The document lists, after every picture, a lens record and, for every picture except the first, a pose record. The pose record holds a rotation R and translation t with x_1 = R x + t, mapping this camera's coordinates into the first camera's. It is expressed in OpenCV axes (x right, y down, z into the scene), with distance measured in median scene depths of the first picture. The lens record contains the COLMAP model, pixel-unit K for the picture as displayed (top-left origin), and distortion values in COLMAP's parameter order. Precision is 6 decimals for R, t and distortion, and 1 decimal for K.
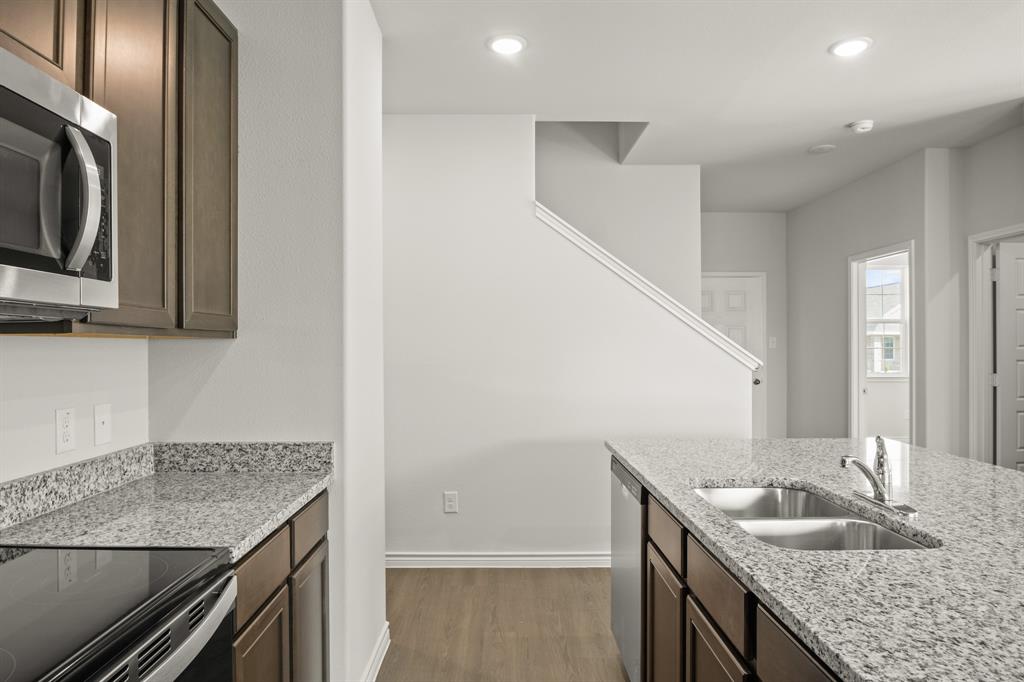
lens RADIAL K [[645.5, 0, 512.0], [0, 645.5, 341.0], [0, 0, 1]] dist [-0.001816, -0.027434]
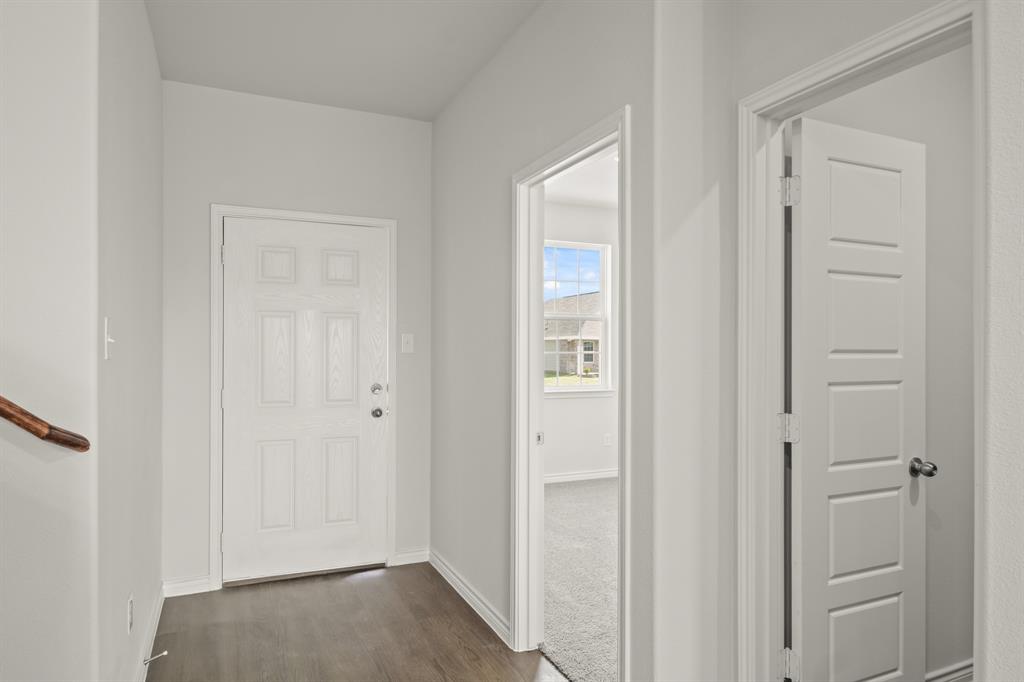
lens RADIAL K [[631.0, 0, 512.4], [0, 631.0, 348.8], [0, 0, 1]] dist [-0.001103, 0.000224]
pose [[0.918672, 0.001837, 0.395017, 0.389960], [-0.005513, 0.999951, 0.008172, 0.003279], [-0.394983, -0.009685, 0.918637, 0.646735]]
